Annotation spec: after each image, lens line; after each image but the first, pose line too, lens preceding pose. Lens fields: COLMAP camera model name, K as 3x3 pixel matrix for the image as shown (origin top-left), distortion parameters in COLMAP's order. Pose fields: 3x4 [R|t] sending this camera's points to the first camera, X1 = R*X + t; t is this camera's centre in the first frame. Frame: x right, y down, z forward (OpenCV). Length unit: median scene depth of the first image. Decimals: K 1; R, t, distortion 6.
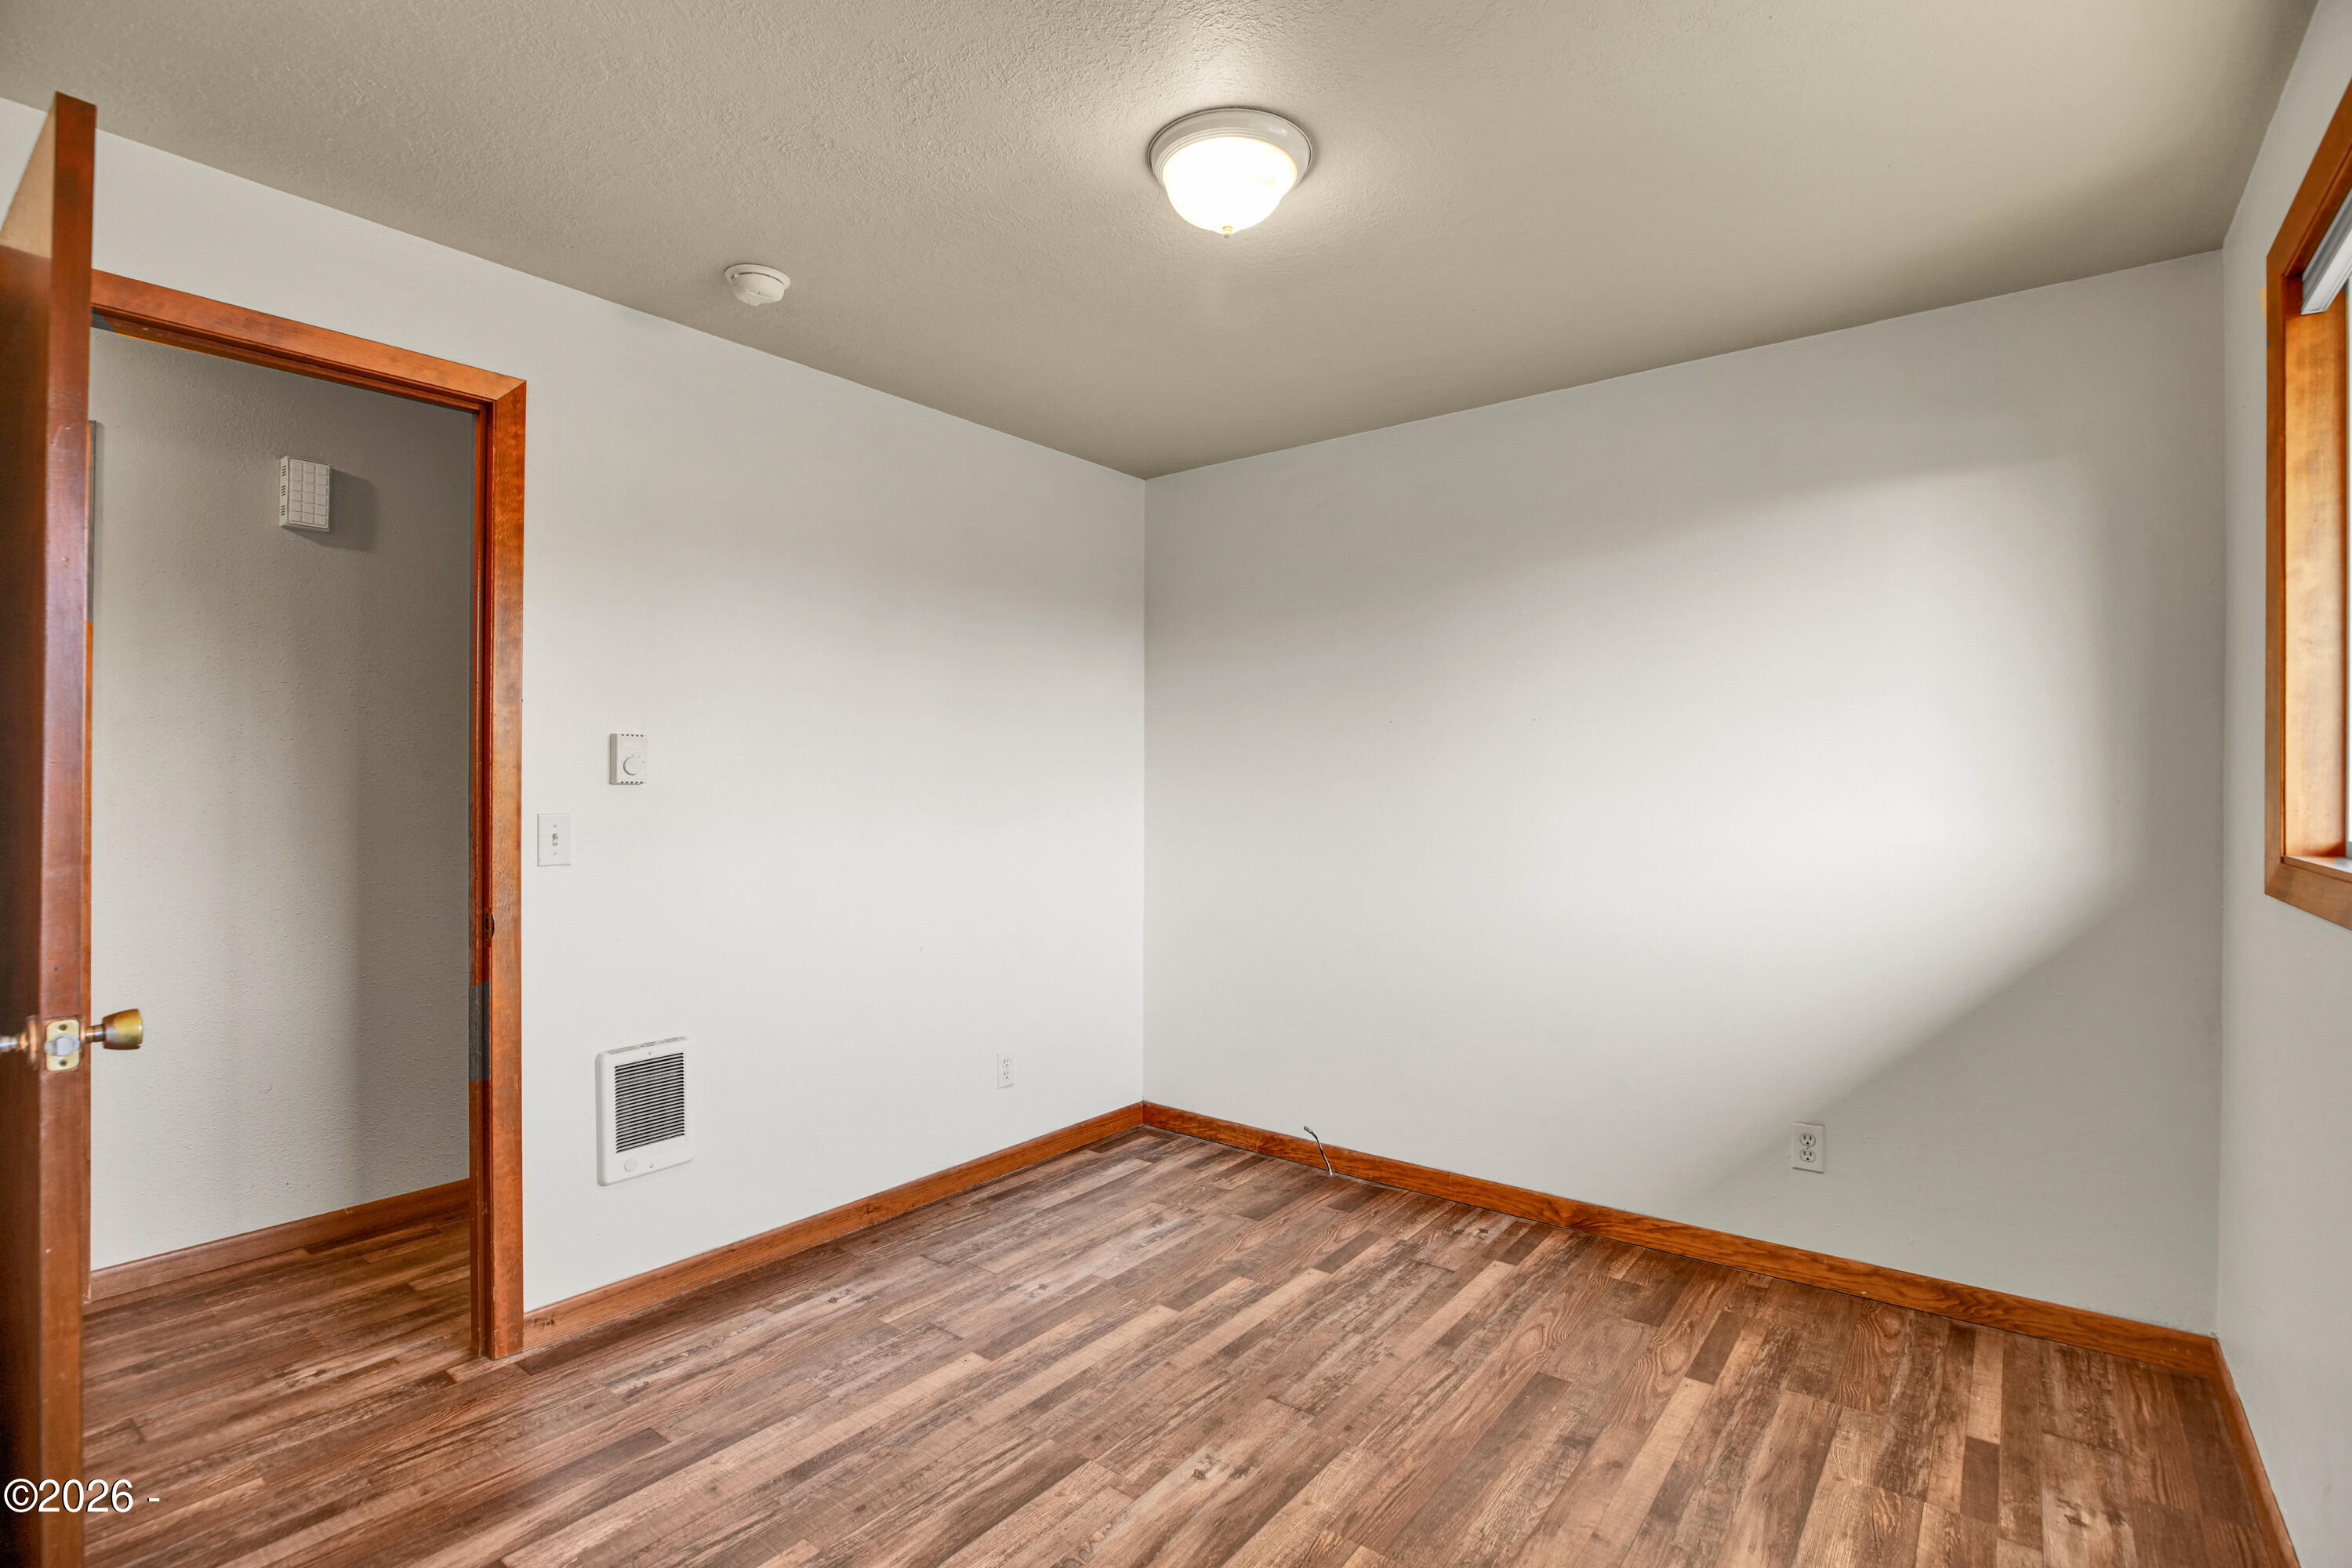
lens RADIAL K [[1086.1, 0, 1189.6], [0, 1086.1, 781.7], [0, 0, 1]] dist [-0.041005, 0.010781]
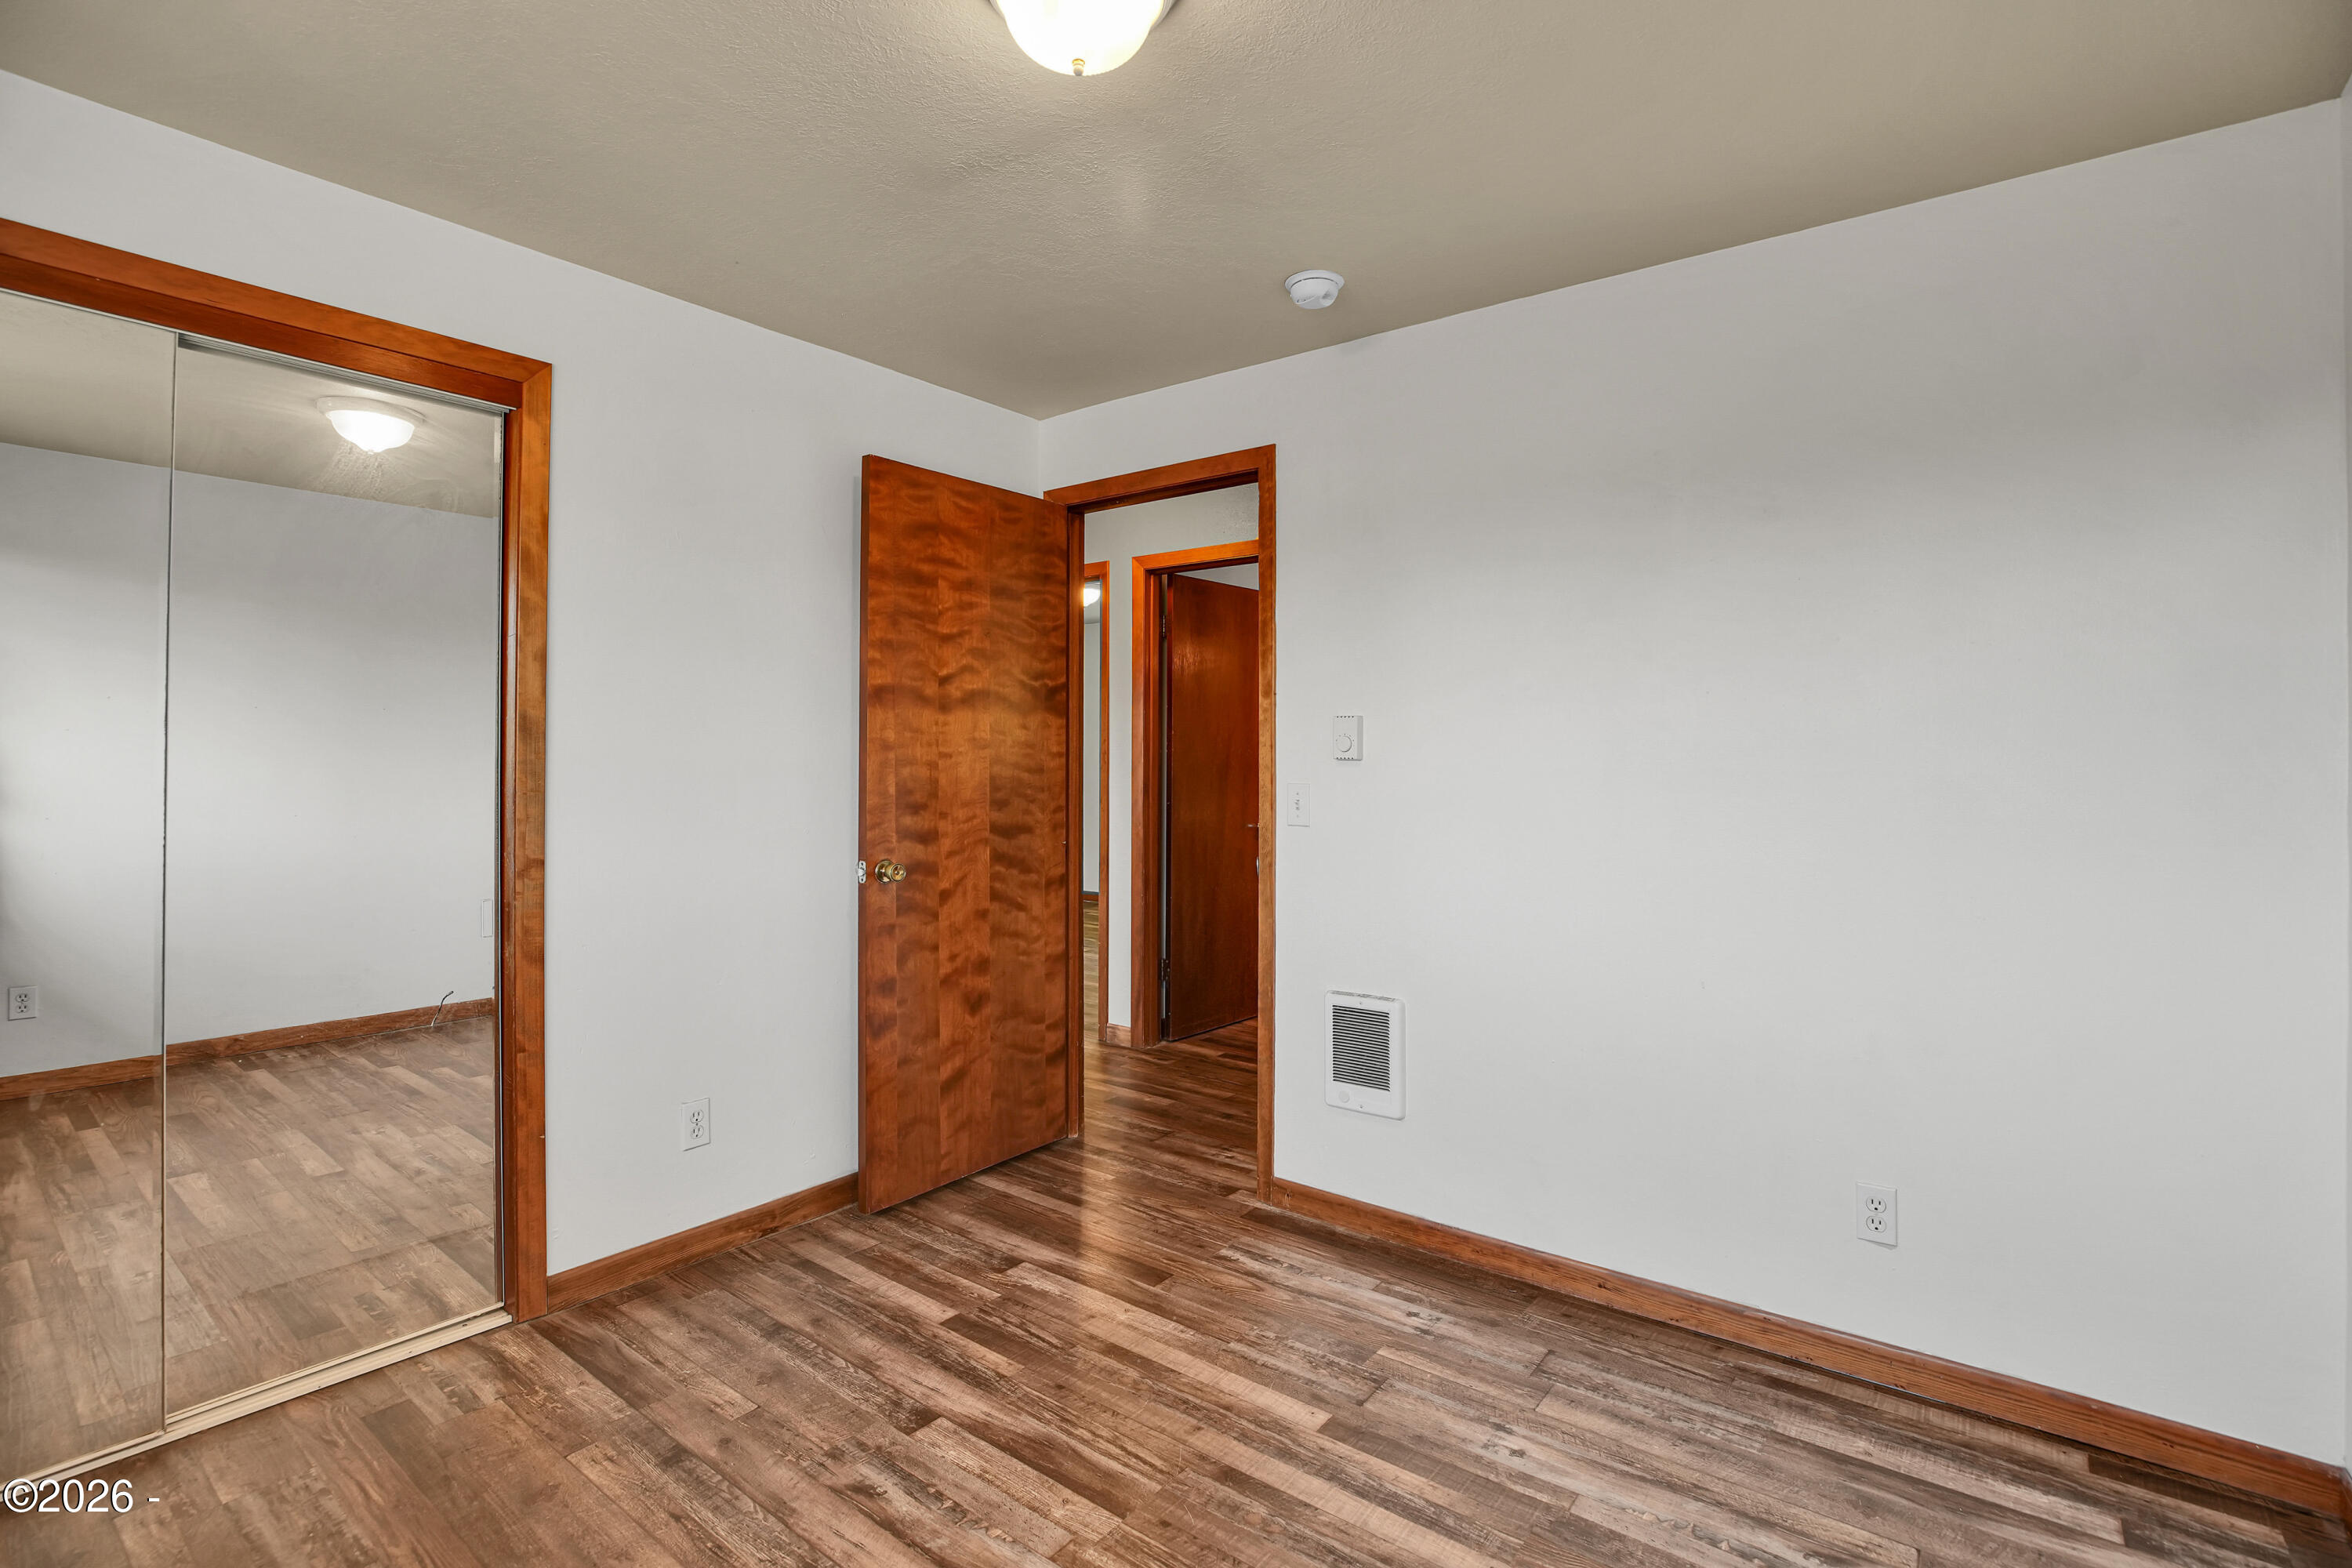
lens RADIAL K [[1086.1, 0, 1163.6], [0, 1086.1, 748.7], [0, 0, 1]] dist [-0.041005, 0.010781]
pose [[0.001194, -0.010824, -0.999941, 0.621116], [-0.003442, 0.999935, -0.010828, 0.003058], [0.999993, 0.003455, 0.001156, 0.802383]]
